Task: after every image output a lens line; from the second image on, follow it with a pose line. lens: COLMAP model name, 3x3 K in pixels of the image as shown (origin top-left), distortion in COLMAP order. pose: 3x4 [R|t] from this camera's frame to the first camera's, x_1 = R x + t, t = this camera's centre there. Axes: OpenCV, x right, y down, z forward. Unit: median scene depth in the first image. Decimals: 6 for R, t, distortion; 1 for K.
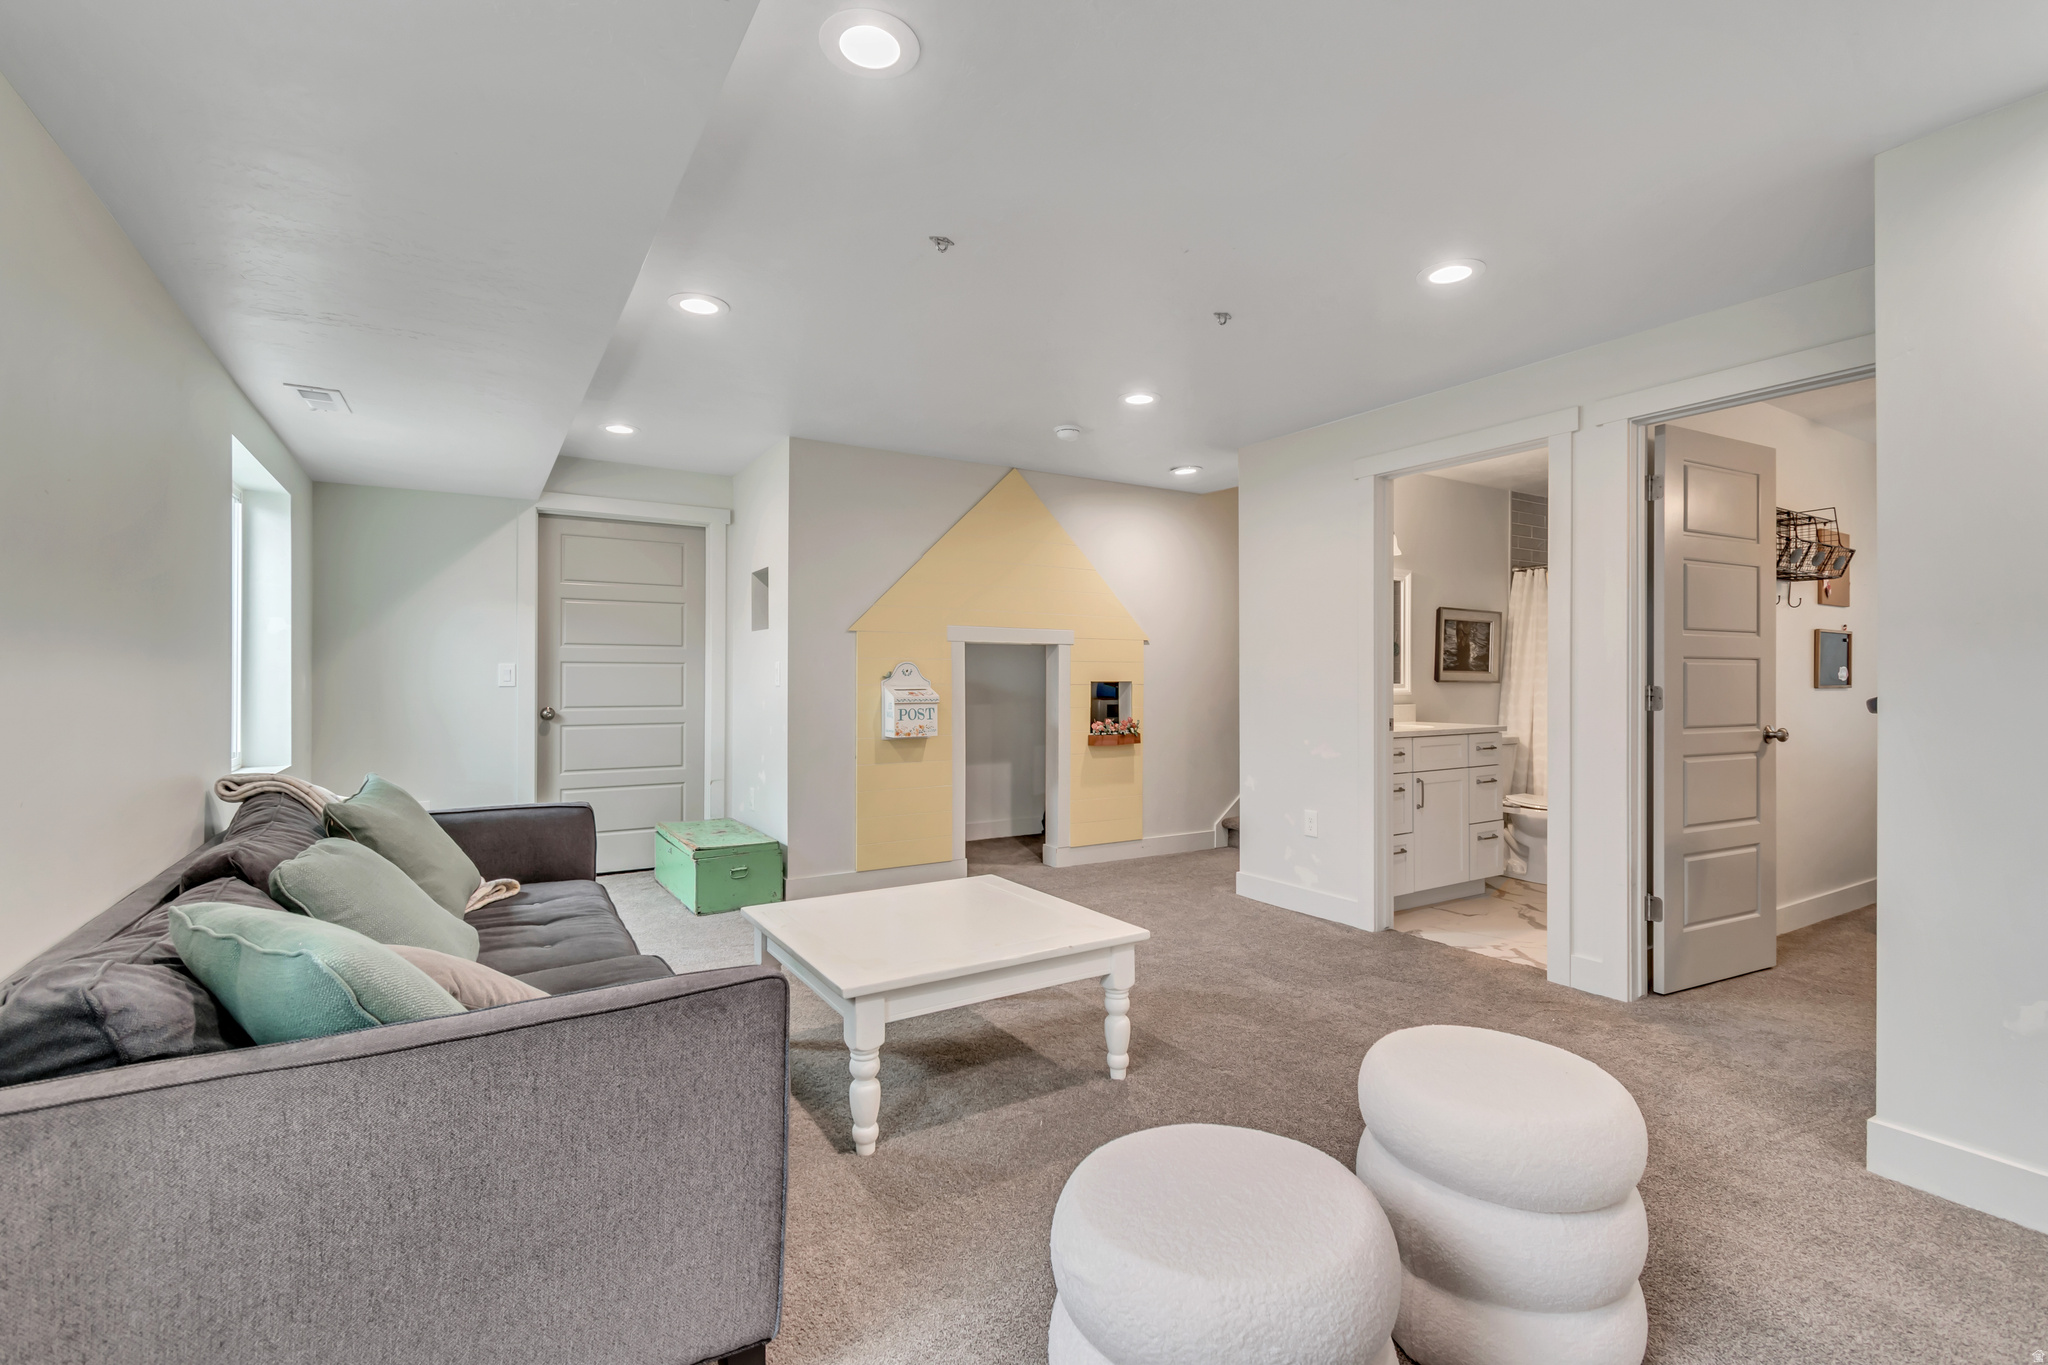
lens RADIAL K [[916.8, 0, 1028.7], [0, 916.8, 677.6], [0, 0, 1]] dist [0.001289, -0.000222]
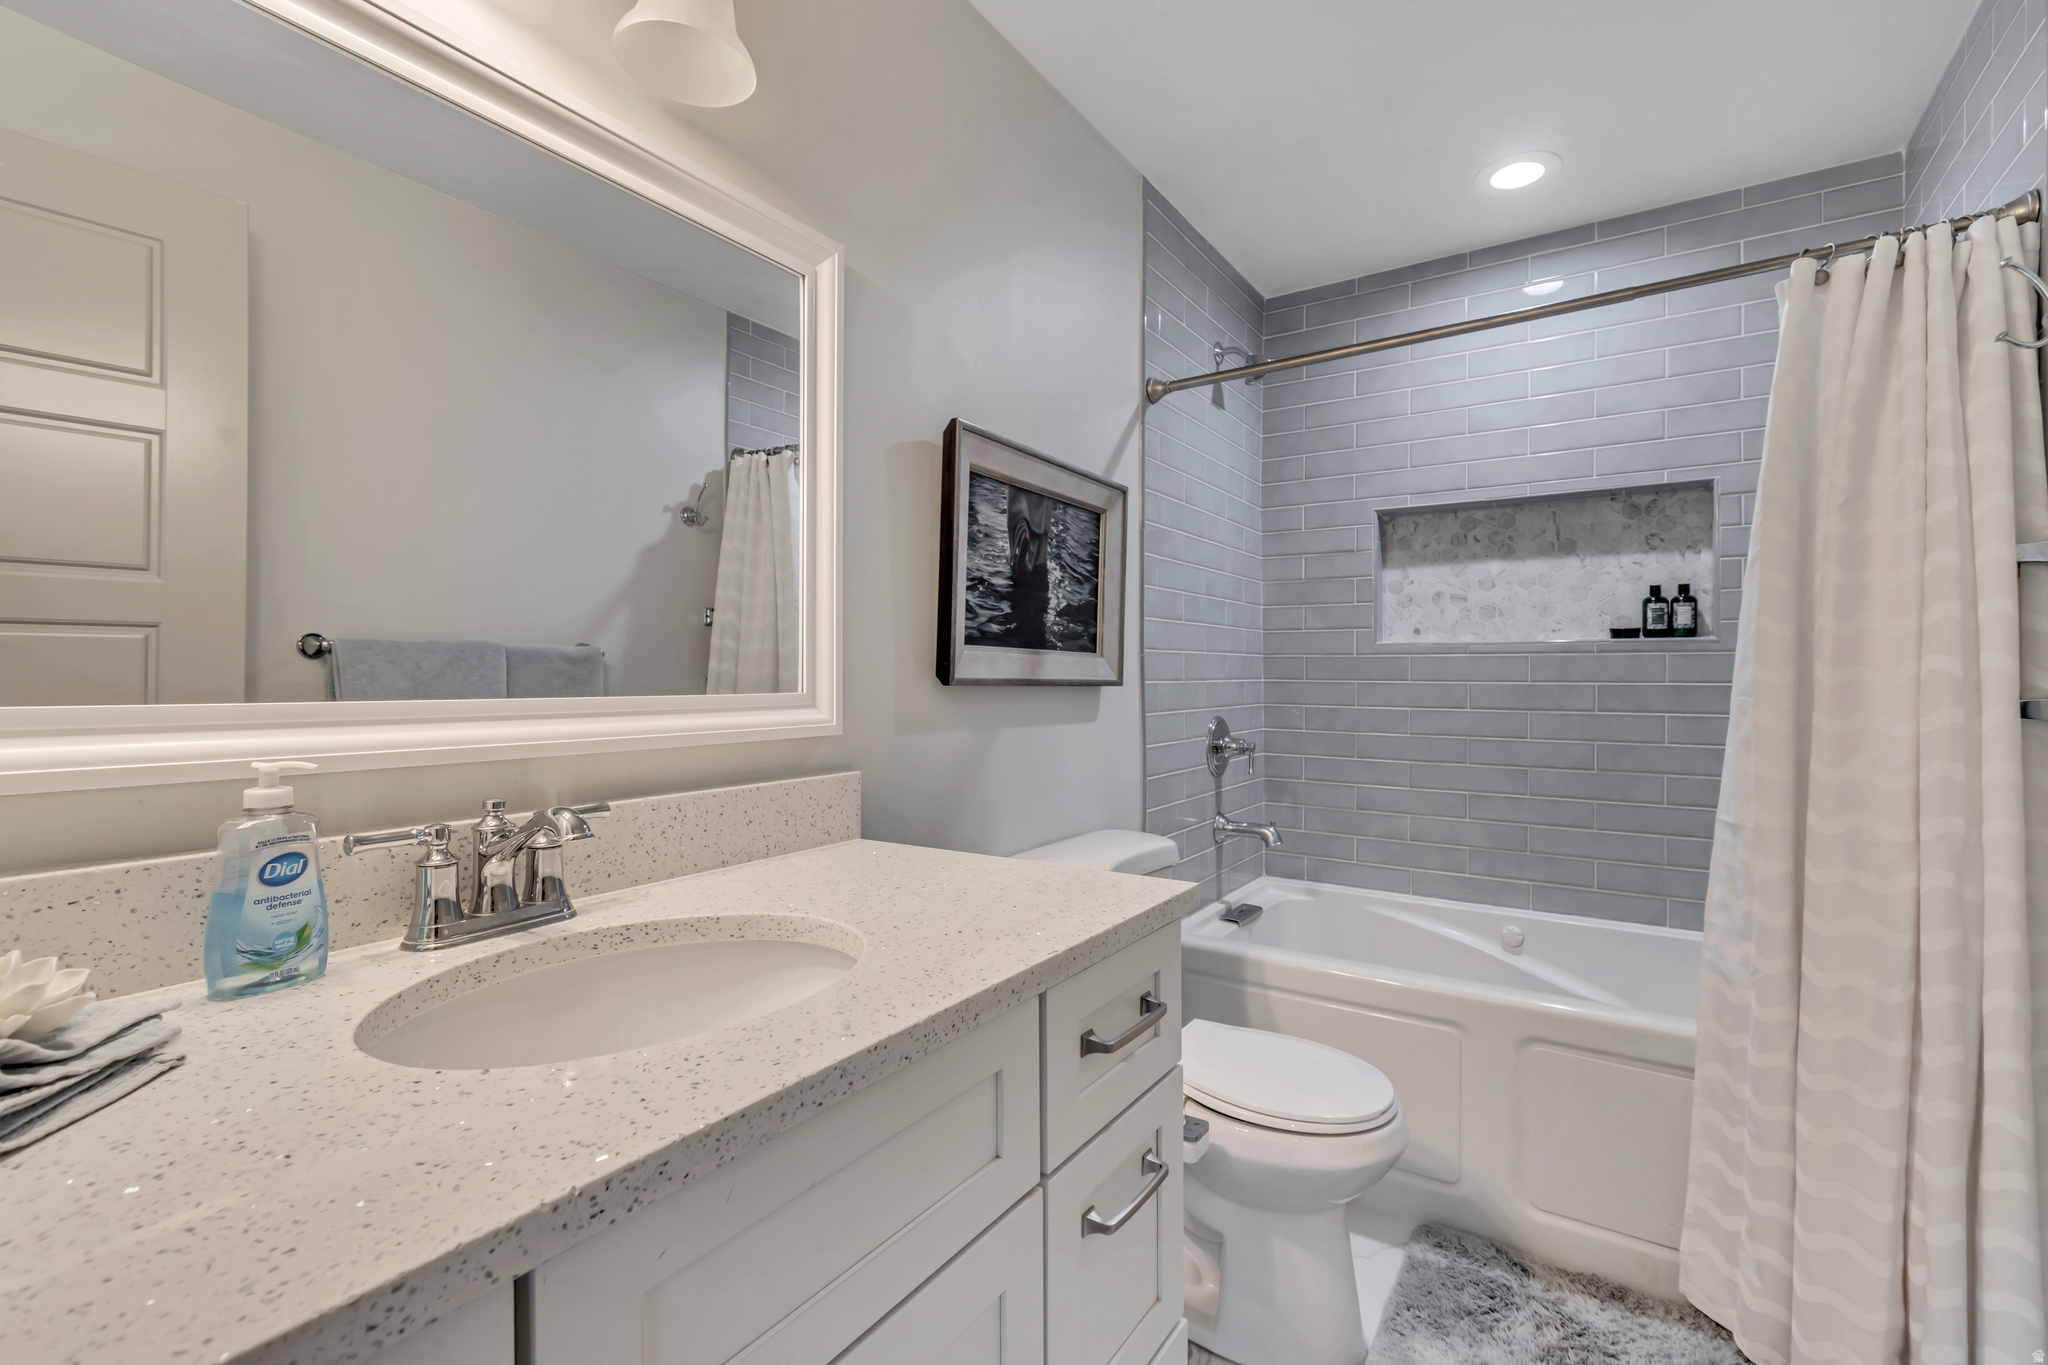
lens RADIAL K [[916.8, 0, 1028.7], [0, 916.8, 677.6], [0, 0, 1]] dist [0.001289, -0.000222]
pose [[0.910541, 0.000651, 0.413418, 0.346689], [-0.001835, 0.999995, 0.002468, 0.001890], [-0.413414, -0.003006, 0.910538, 0.719844]]
